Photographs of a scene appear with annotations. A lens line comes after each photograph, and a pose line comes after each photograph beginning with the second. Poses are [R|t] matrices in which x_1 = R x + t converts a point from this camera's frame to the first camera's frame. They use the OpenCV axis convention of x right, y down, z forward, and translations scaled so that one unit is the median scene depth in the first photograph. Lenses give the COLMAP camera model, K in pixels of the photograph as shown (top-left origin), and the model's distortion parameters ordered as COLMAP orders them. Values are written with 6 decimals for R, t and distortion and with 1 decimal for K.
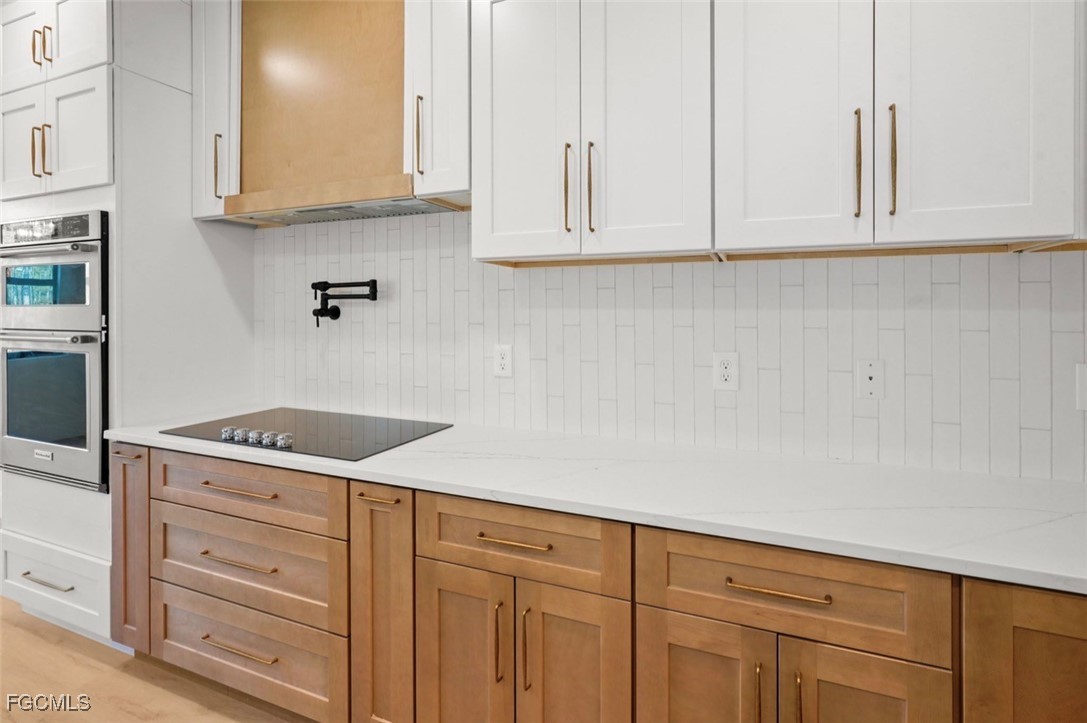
lens RADIAL K [[540.5, 0, 523.3], [0, 540.5, 308.6], [0, 0, 1]] dist [-0.001263, -0.000213]
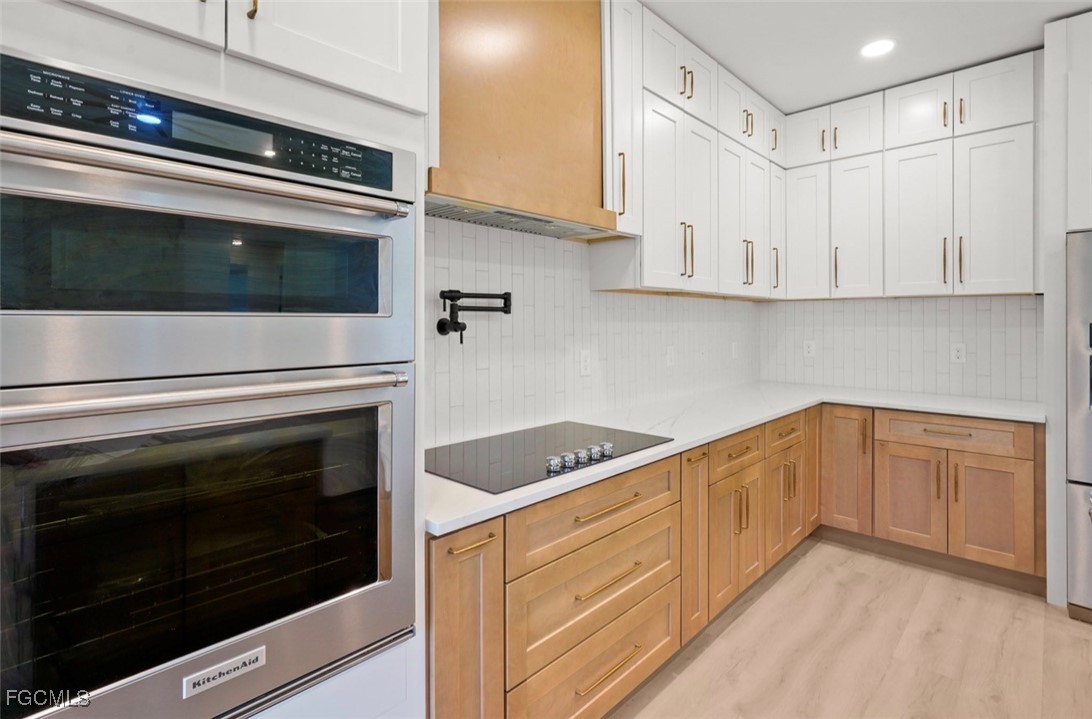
lens RADIAL K [[534.5, 0, 540.8], [0, 534.5, 319.4], [0, 0, 1]] dist [-0.005222, 0.000833]
pose [[0.349192, 0.004485, 0.937040, -1.216398], [-0.000106, 0.999989, -0.004746, -0.000256], [-0.937051, 0.001558, 0.349189, 0.637709]]
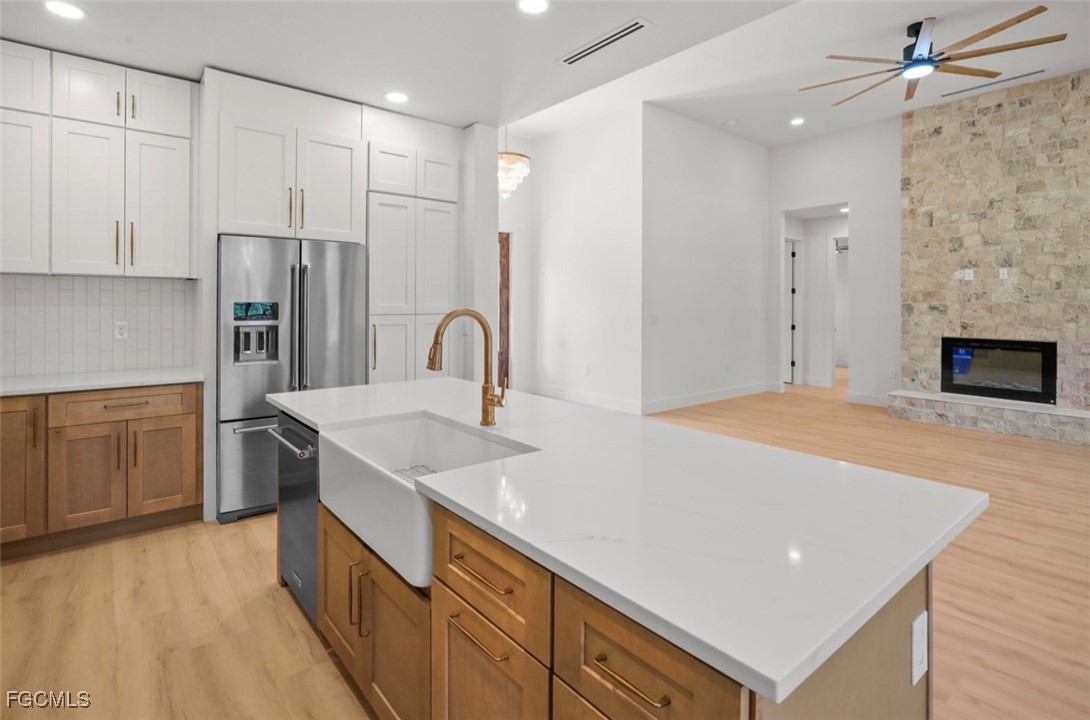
lens RADIAL K [[536.9, 0, 535.0], [0, 536.9, 302.8], [0, 0, 1]] dist [-0.000797, 0.000173]
pose [[-0.887952, -0.003776, 0.459921, -1.241917], [-0.003350, 0.999993, 0.001742, -0.002709], [-0.459925, 0.000006, -0.887958, 0.927984]]
